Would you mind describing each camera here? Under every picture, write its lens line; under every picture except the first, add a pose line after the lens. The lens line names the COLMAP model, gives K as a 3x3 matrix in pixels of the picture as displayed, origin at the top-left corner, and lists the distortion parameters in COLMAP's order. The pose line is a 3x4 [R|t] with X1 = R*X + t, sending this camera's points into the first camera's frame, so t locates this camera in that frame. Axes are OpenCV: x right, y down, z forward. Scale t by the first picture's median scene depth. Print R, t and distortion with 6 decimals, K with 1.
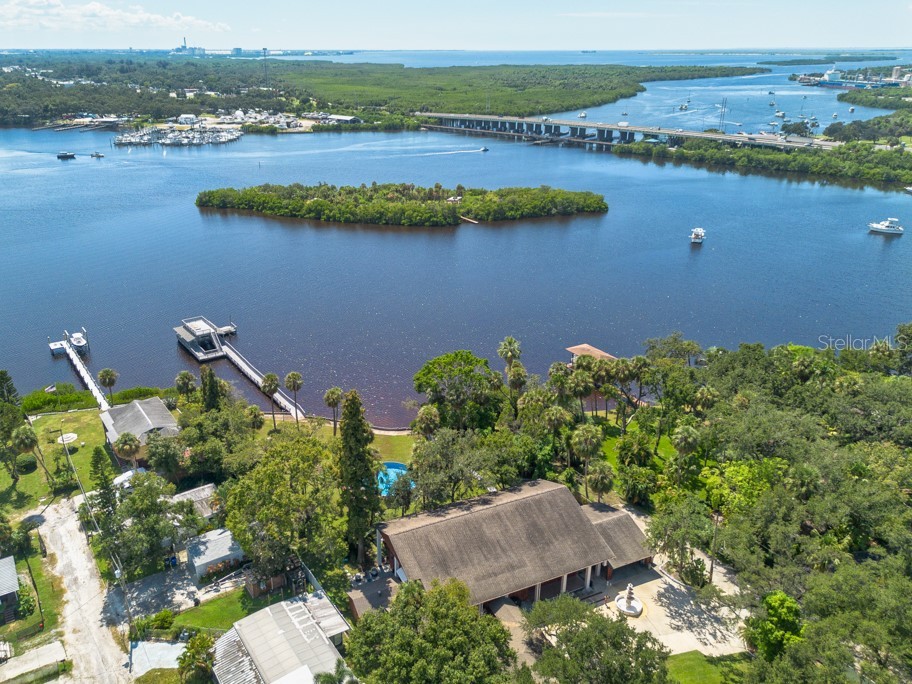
lens RADIAL K [[708.1, 0, 415.4], [0, 708.1, 339.3], [0, 0, 1]] dist [0.069379, -0.078445]
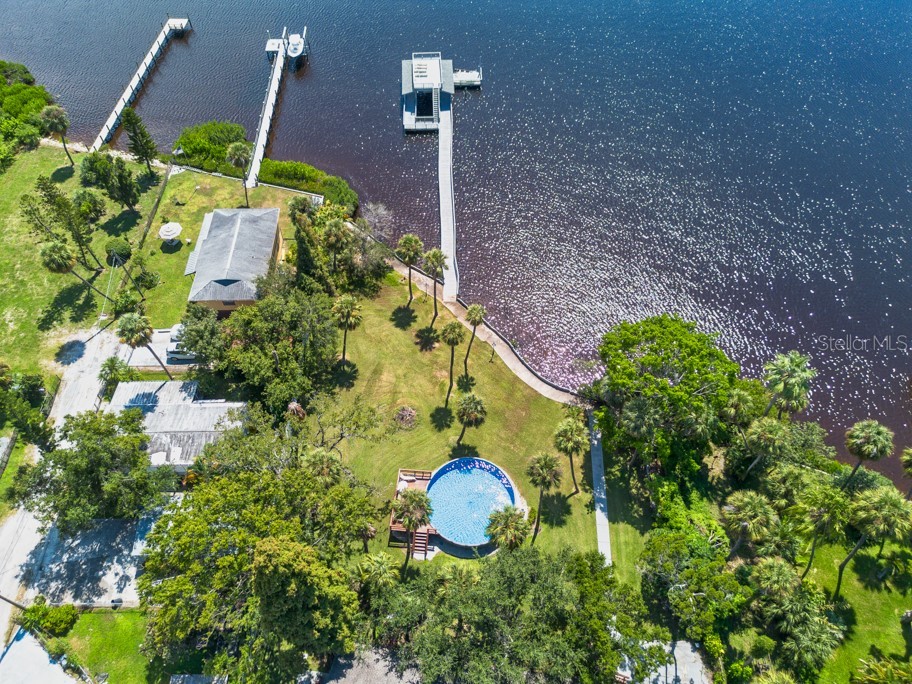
lens RADIAL K [[648.3, 0, 456.0], [0, 648.3, 342.0], [0, 0, 1]] dist [0.062716, -0.065078]
pose [[0.842854, 0.430898, -0.322371, 0.029117], [-0.204489, 0.810562, 0.548792, -0.087385], [0.497775, -0.396630, 0.771300, 0.206057]]
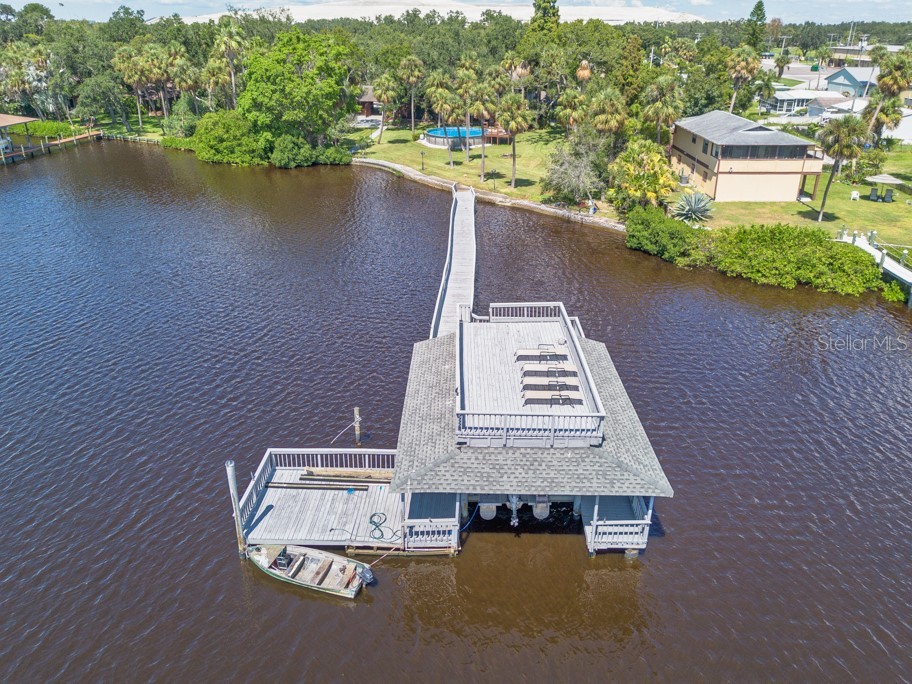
lens RADIAL K [[671.9, 0, 467.0], [0, 671.9, 282.4], [0, 0, 1]] dist [0.067066, -0.079210]
pose [[-0.821113, -0.206575, 0.532071, -0.195737], [0.212295, 0.754788, 0.620666, -0.070455], [-0.529815, 0.622593, -0.575912, 0.569971]]
